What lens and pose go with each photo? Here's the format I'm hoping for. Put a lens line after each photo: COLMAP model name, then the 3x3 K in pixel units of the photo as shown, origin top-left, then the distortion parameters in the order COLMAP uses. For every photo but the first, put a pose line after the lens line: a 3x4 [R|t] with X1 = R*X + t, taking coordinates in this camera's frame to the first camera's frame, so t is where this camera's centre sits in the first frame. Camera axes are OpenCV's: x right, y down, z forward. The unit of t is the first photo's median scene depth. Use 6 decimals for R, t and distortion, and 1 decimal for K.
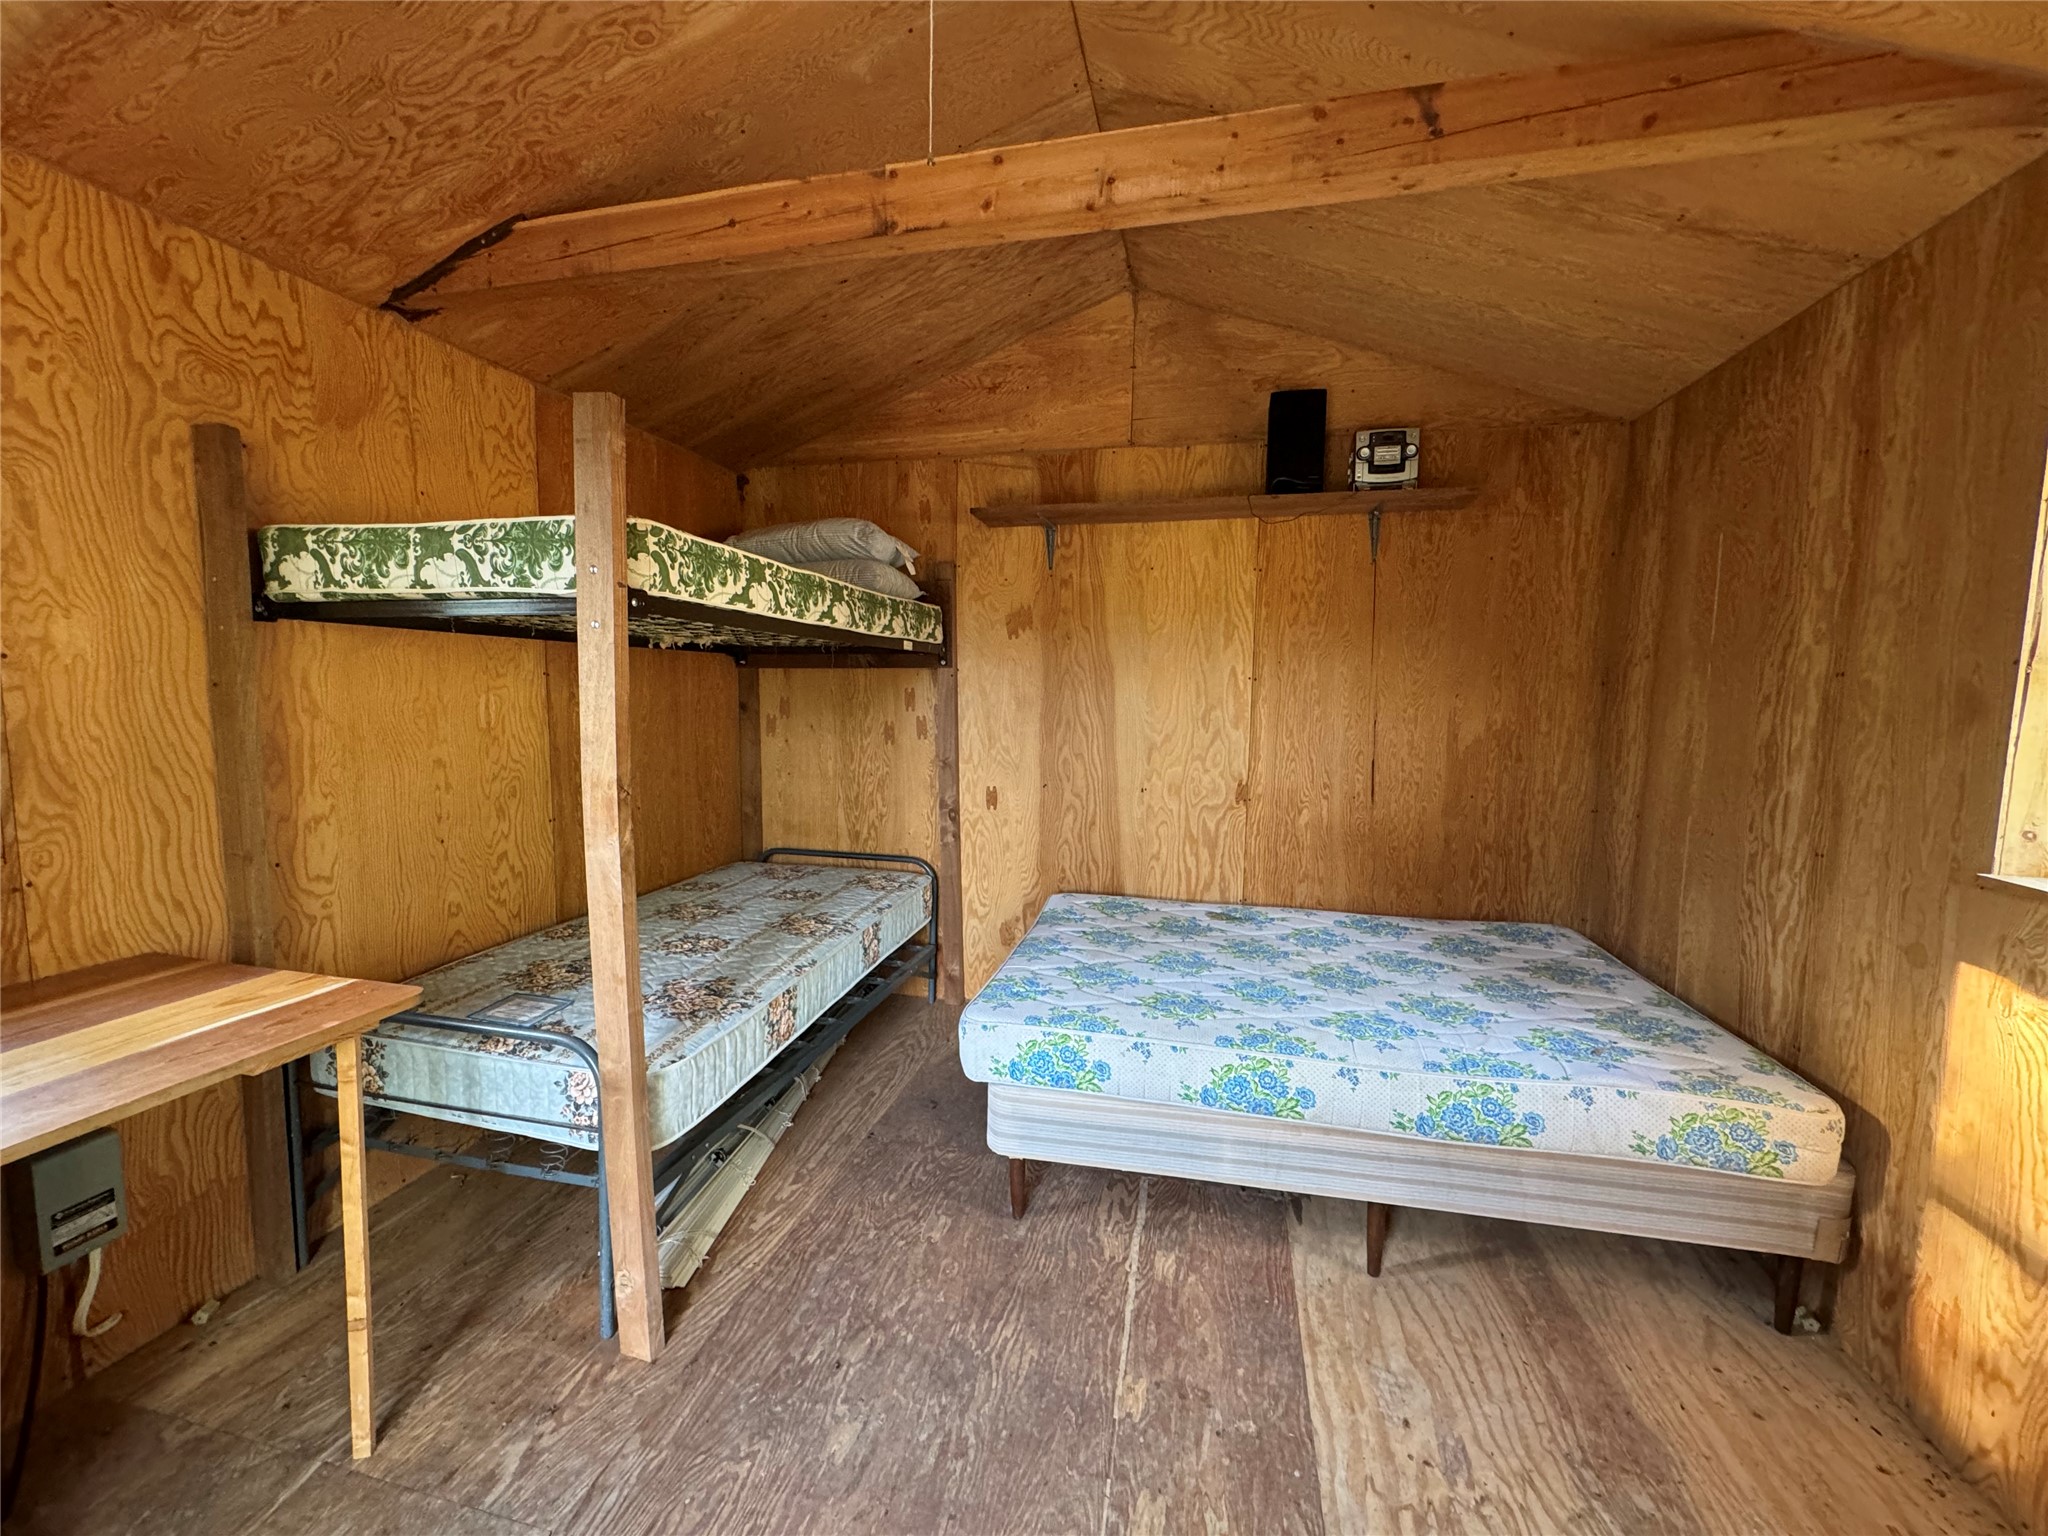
lens RADIAL K [[816.1, 0, 1023.2], [0, 816.1, 767.4], [0, 0, 1]] dist [-0.002179, 0.000601]
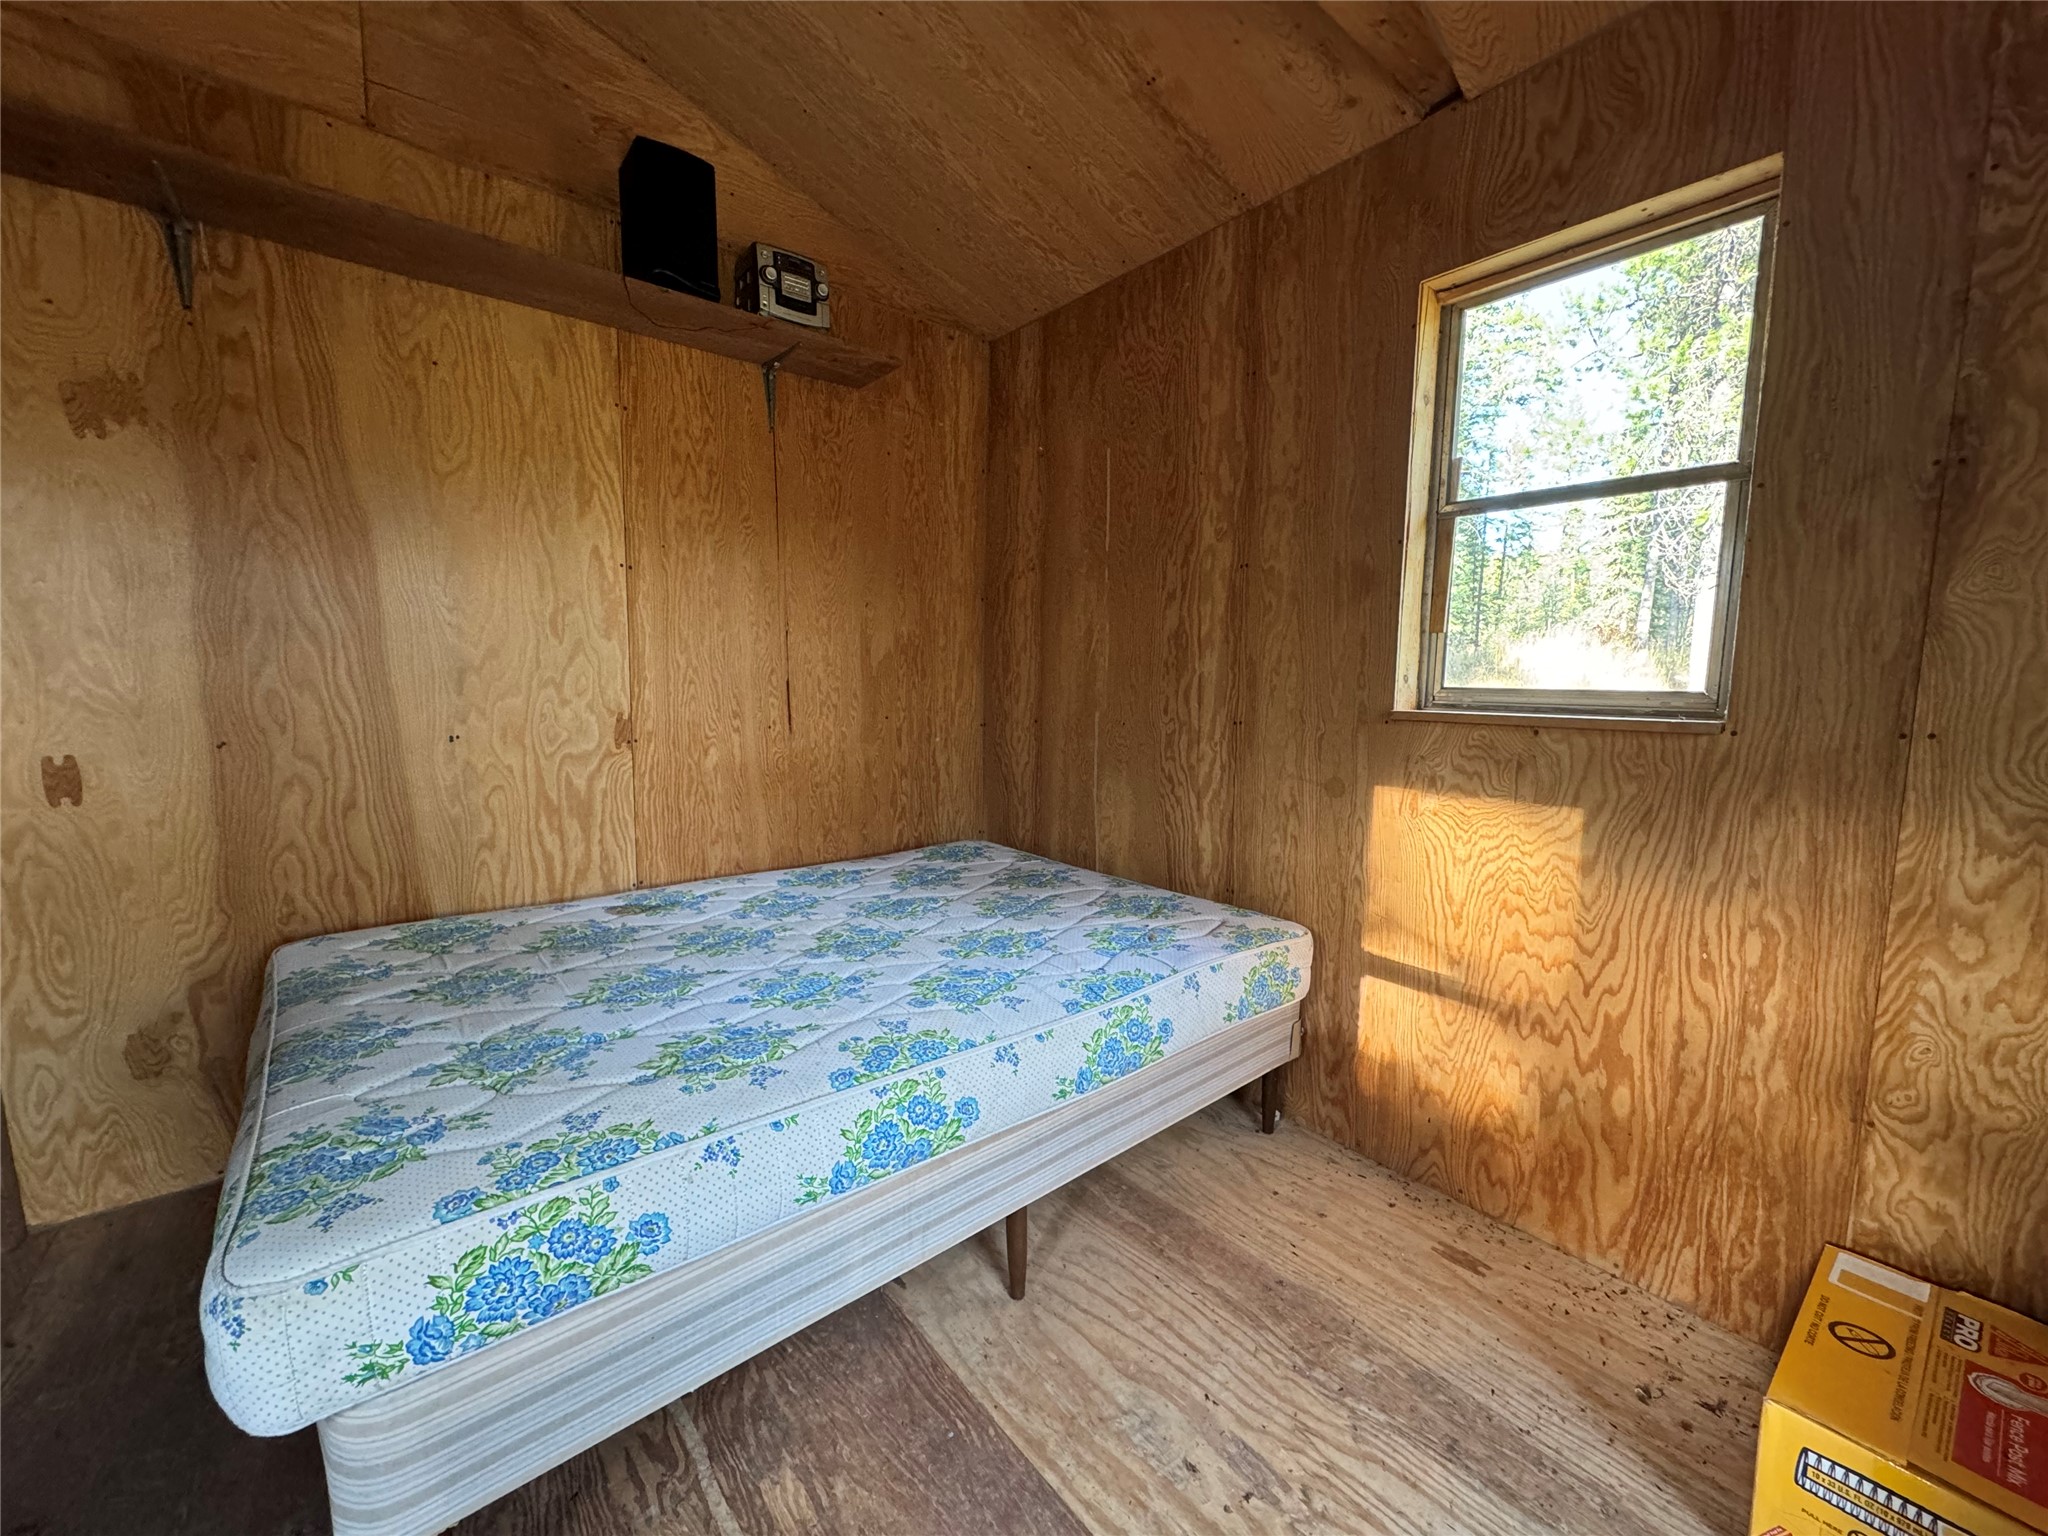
lens RADIAL K [[816.1, 0, 1022.2], [0, 816.1, 768.0], [0, 0, 1]] dist [-0.002179, 0.000601]
pose [[0.605326, -0.091434, 0.790709, -0.129457], [0.072972, 0.995572, 0.059260, 0.074550], [-0.792626, 0.021828, 0.609317, 0.497175]]
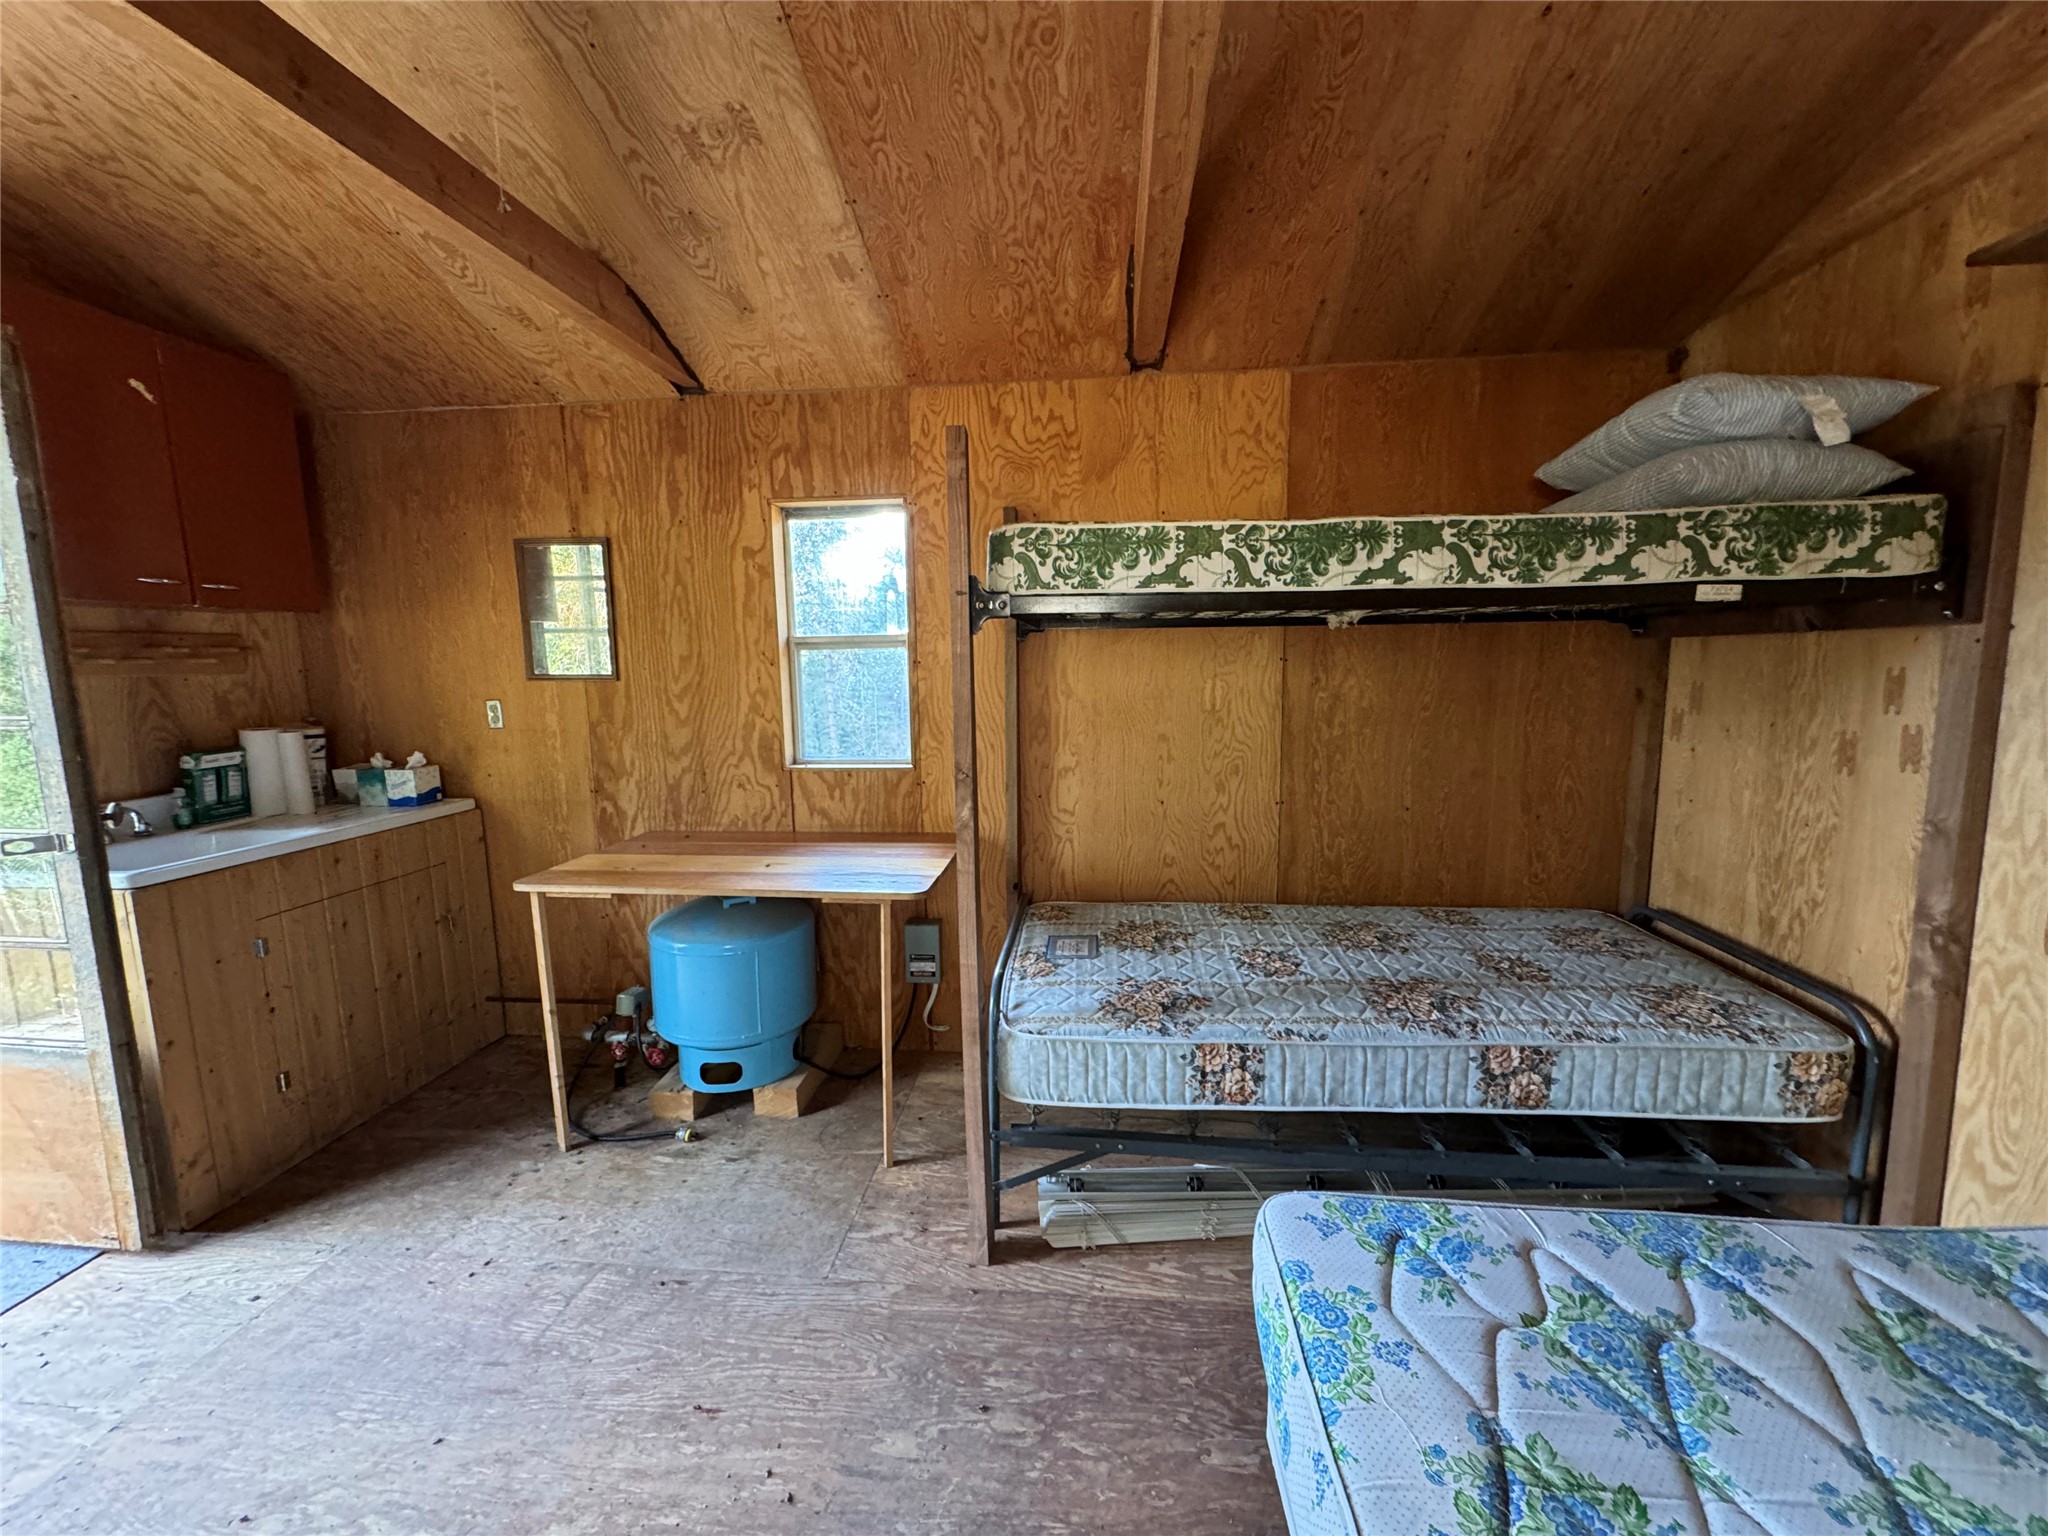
lens RADIAL K [[816.1, 0, 1022.7], [0, 816.1, 768.1], [0, 0, 1]] dist [-0.002179, 0.000601]
pose [[0.131709, 0.117432, -0.984308, 0.510335], [-0.079084, 0.991038, 0.107652, -0.084447], [0.988129, 0.063664, 0.139816, 0.718694]]
